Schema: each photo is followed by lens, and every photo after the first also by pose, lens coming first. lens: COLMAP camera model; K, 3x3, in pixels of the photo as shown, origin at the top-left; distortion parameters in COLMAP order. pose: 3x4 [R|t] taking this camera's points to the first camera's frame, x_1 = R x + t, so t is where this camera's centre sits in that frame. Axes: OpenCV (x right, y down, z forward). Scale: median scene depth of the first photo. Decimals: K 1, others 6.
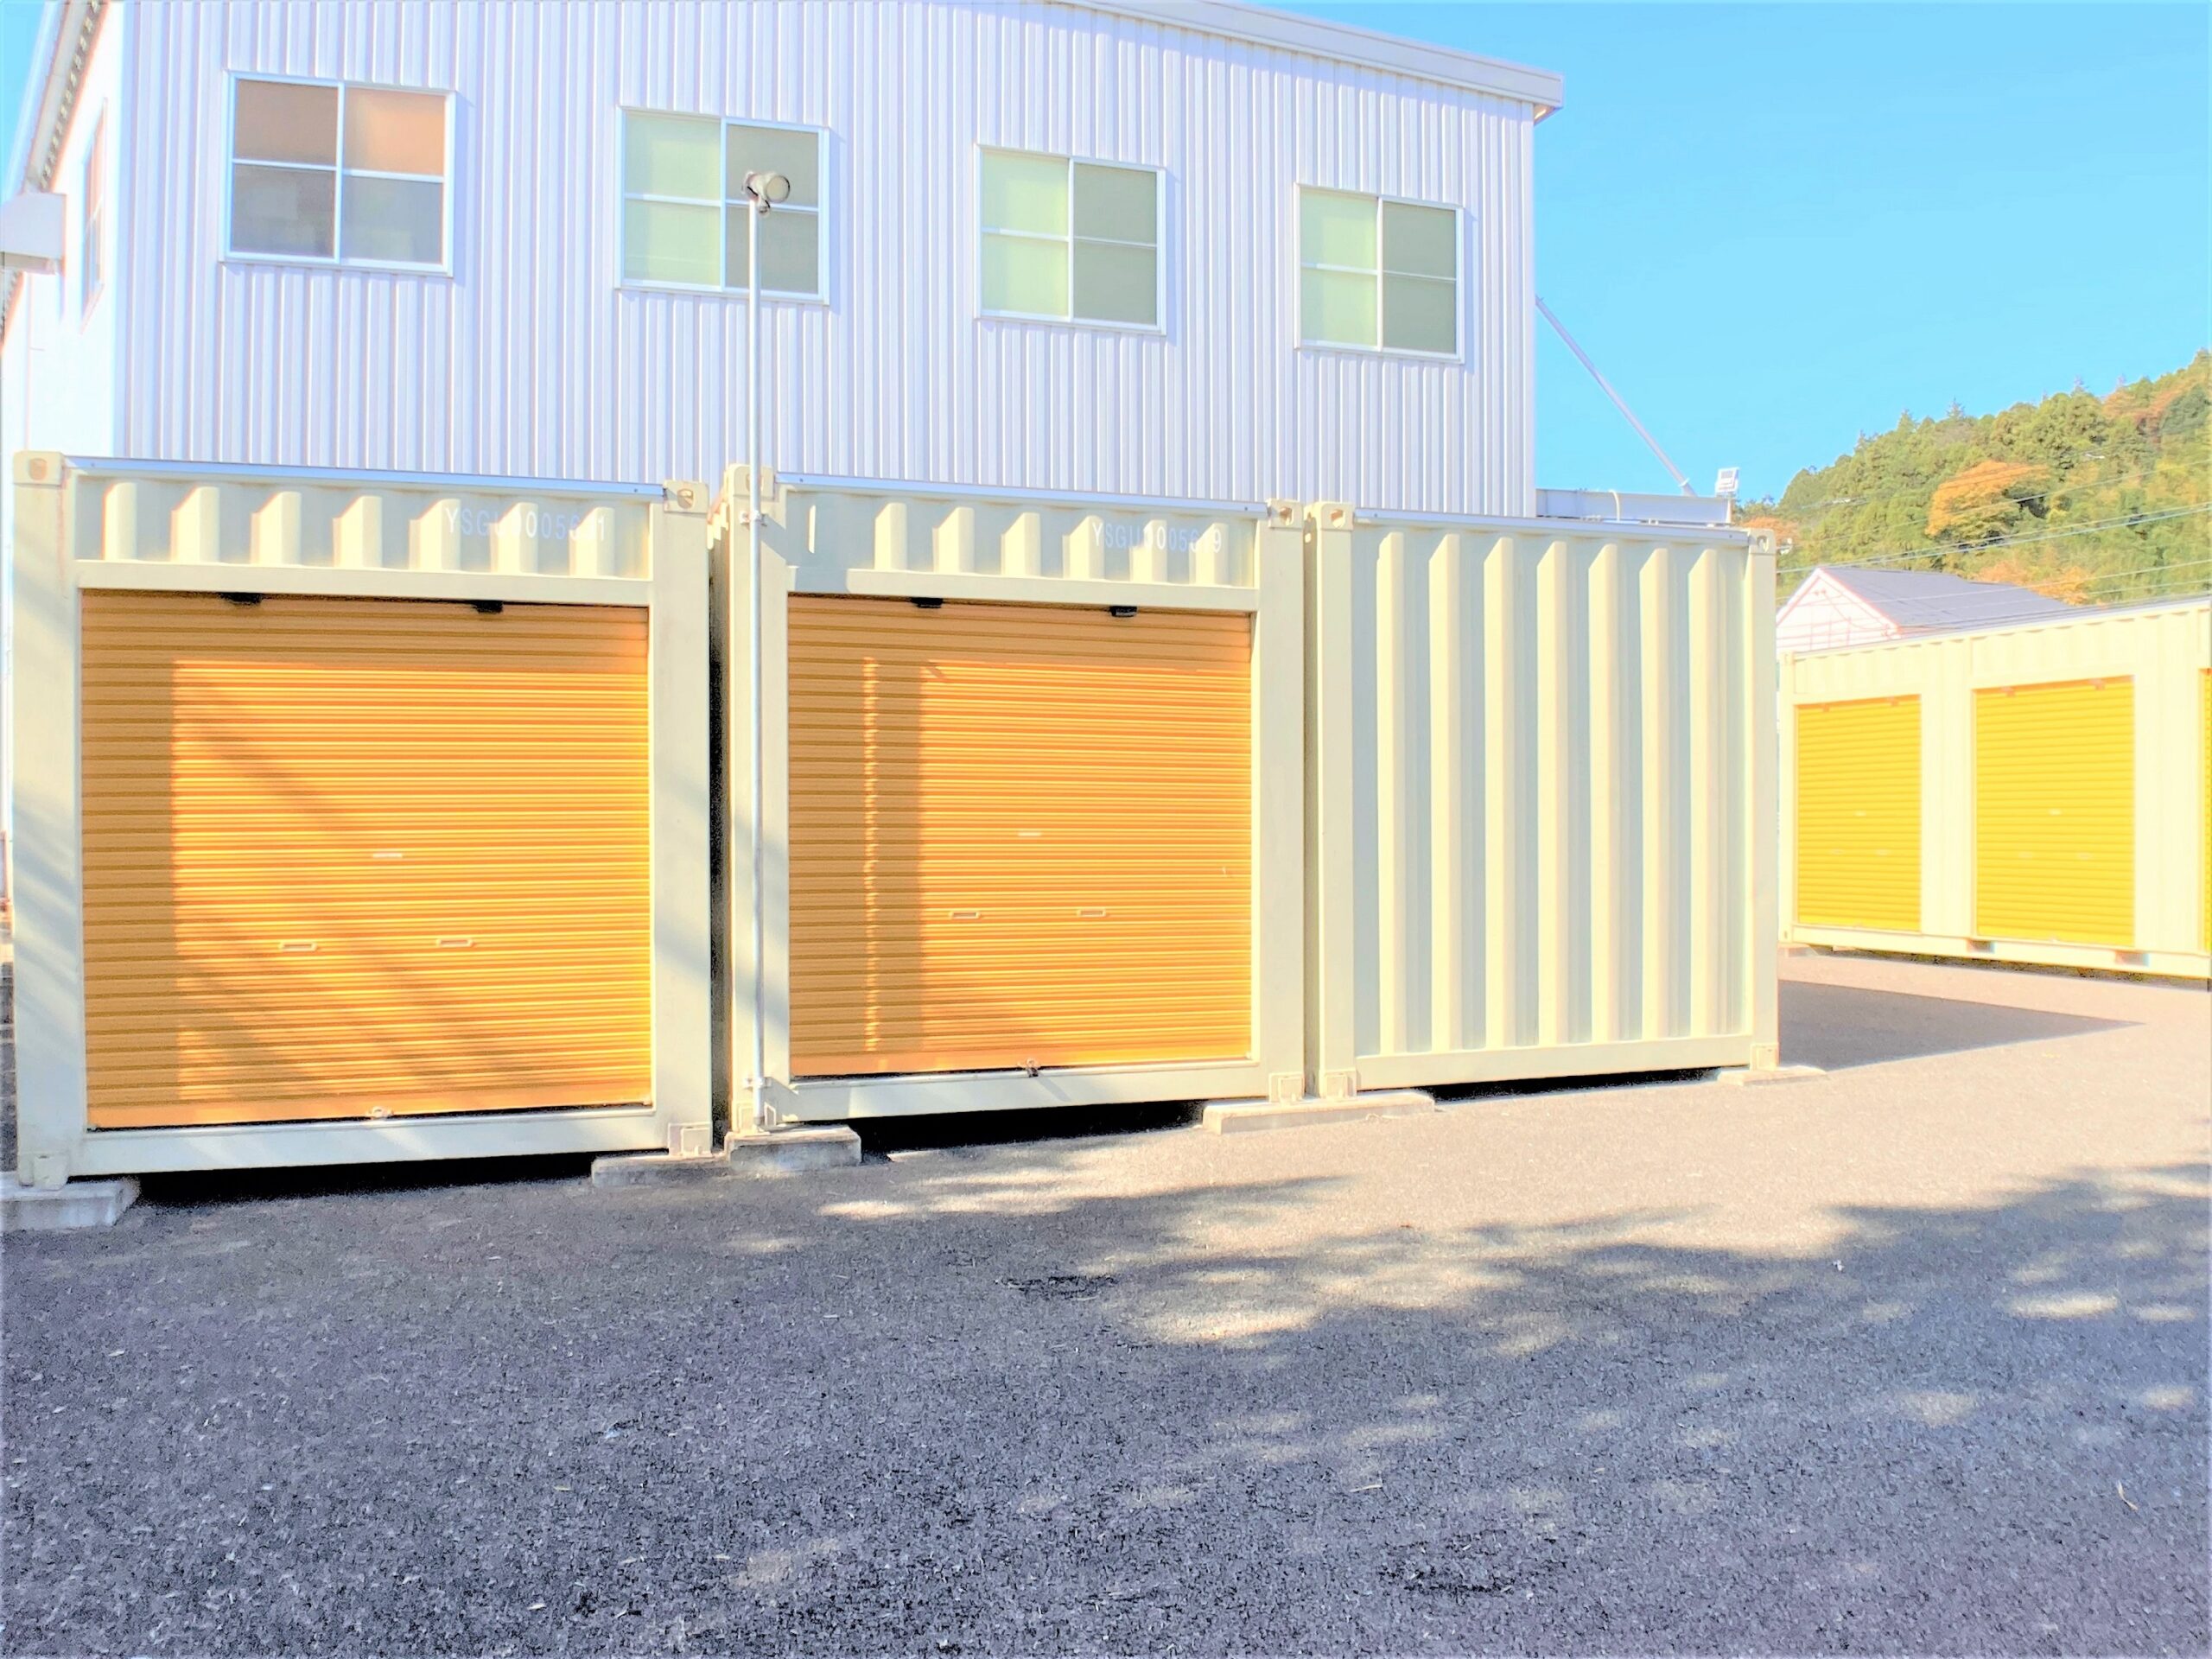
lens RADIAL K [[1801.1, 0, 1106.5], [0, 1801.1, 818.6], [0, 0, 1]] dist [-0.047743, -0.070293]
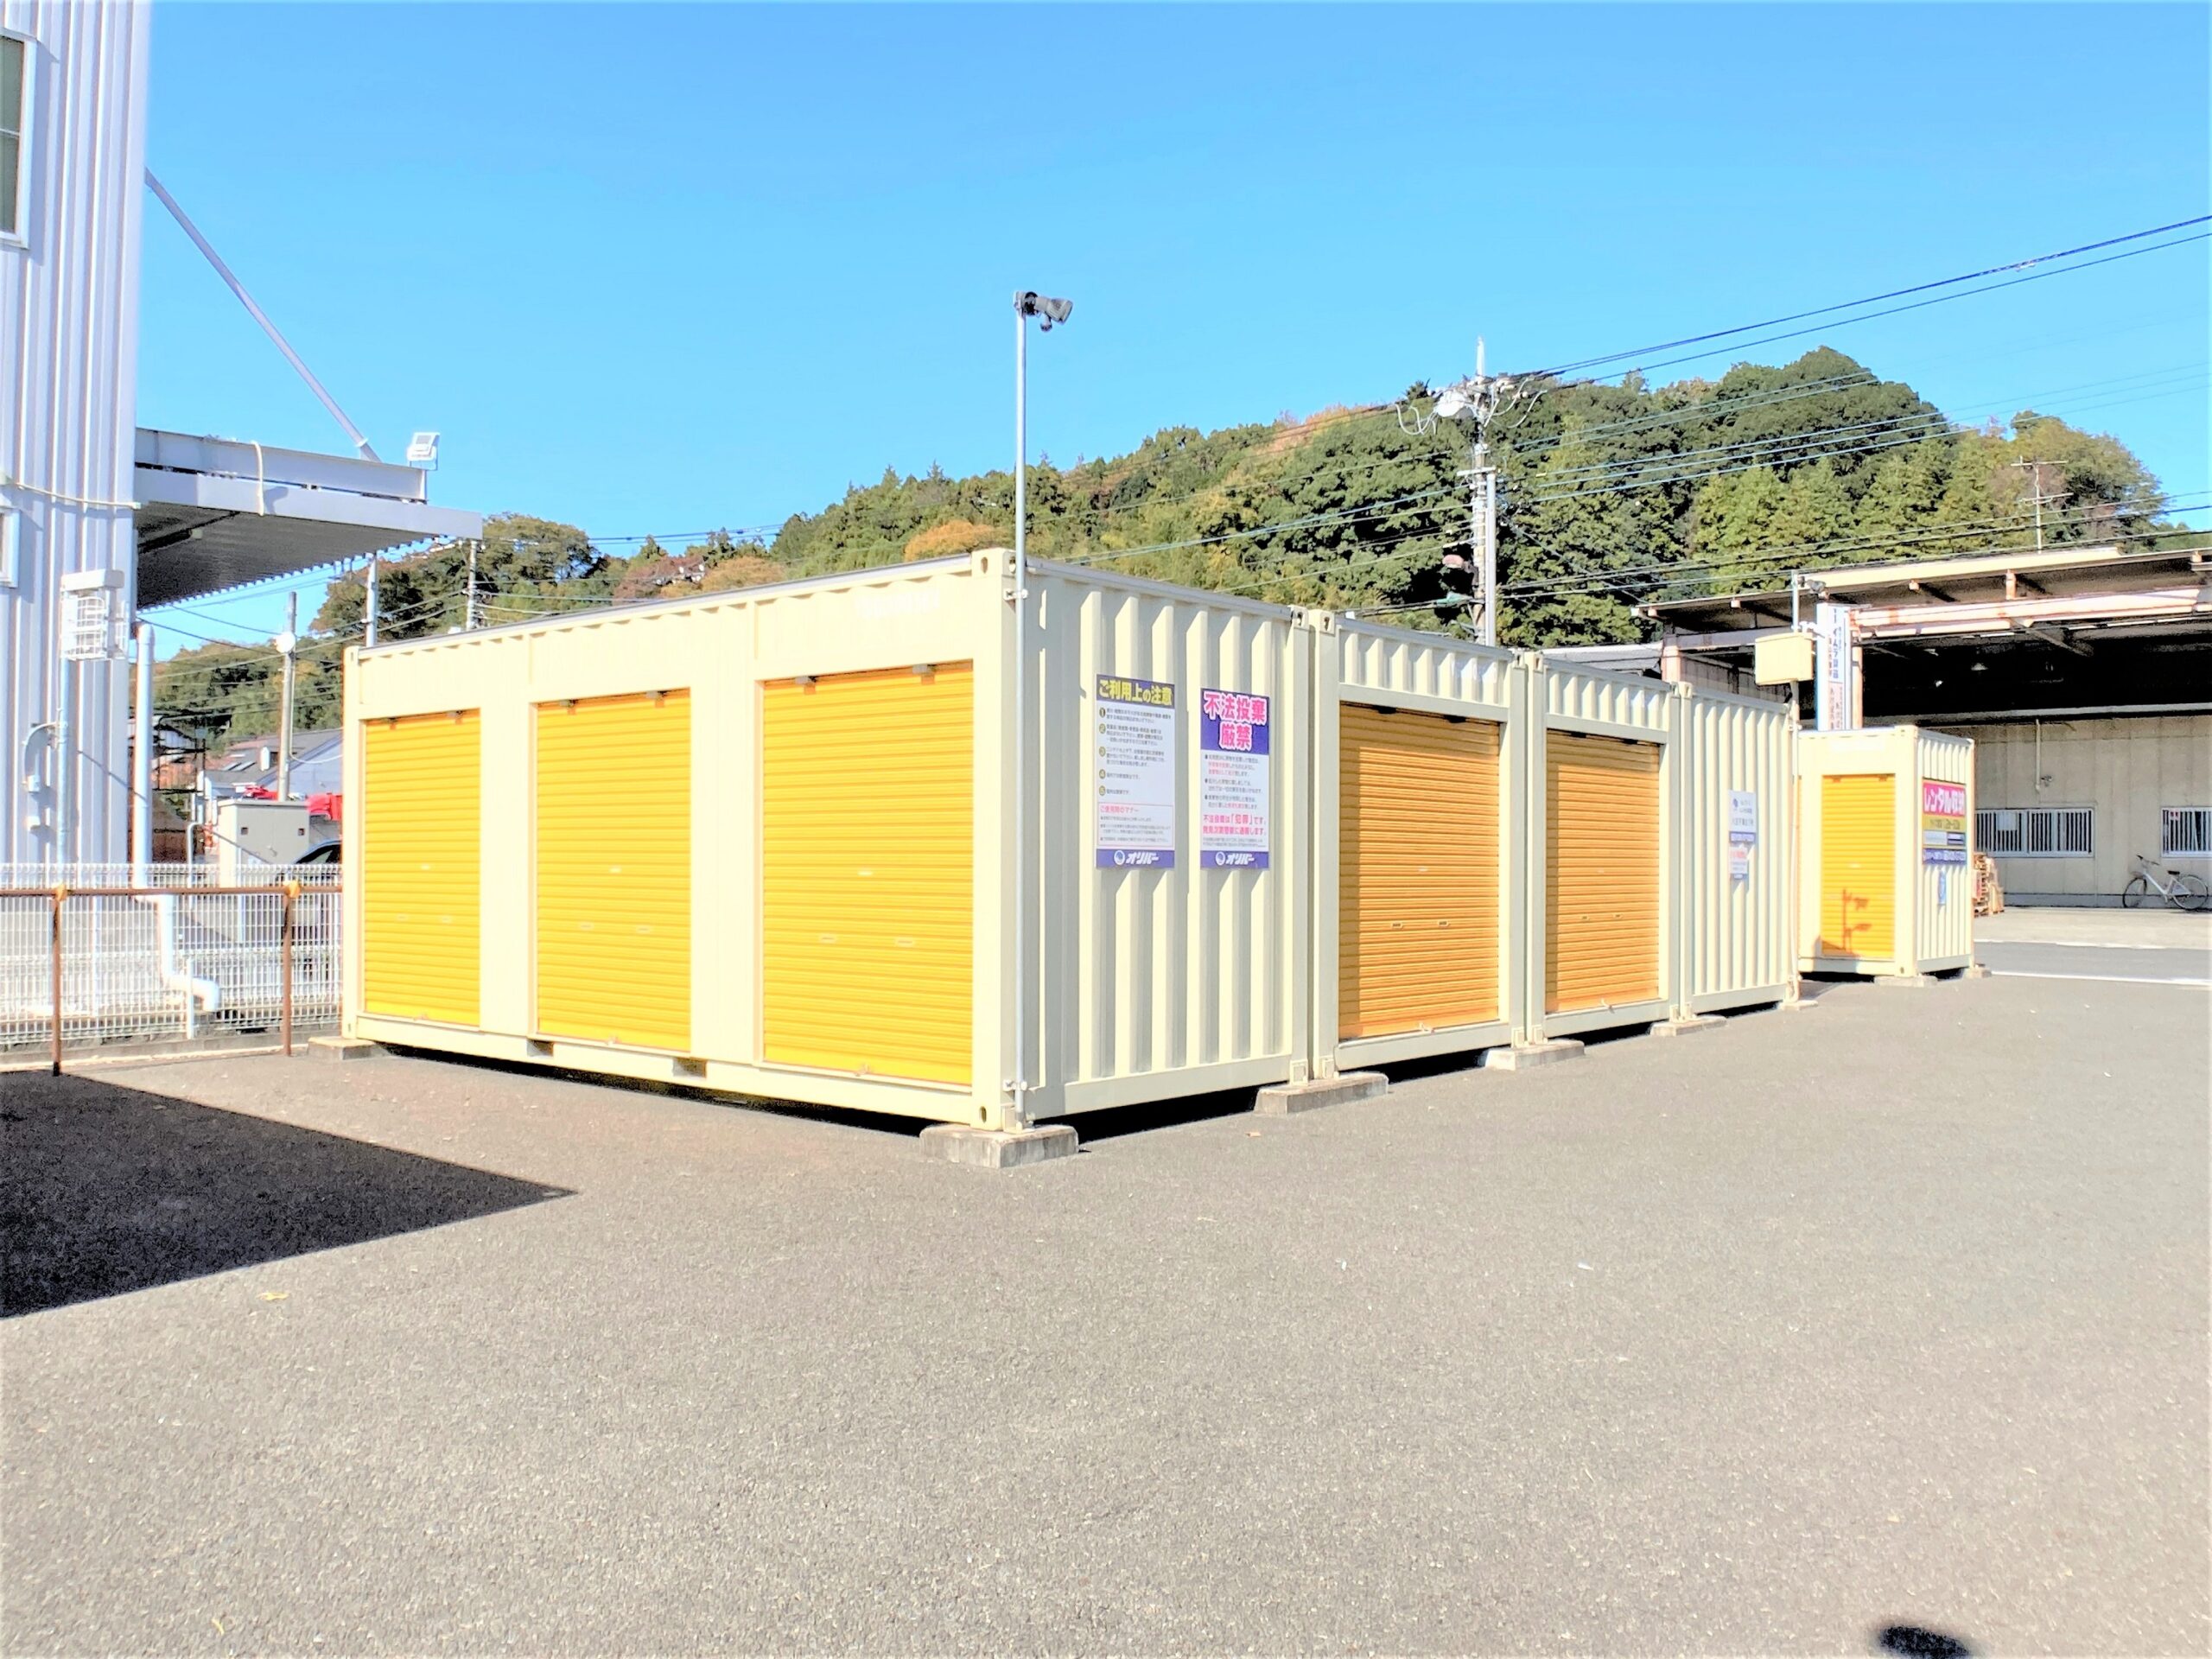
lens RADIAL K [[1801.1, 0, 1106.5], [0, 1801.1, 818.6], [0, 0, 1]] dist [-0.047743, -0.070293]
pose [[0.860556, 0.016713, 0.509082, 0.206484], [-0.007829, 0.999777, -0.019587, -0.007716], [-0.509296, 0.012870, 0.860495, 0.151126]]
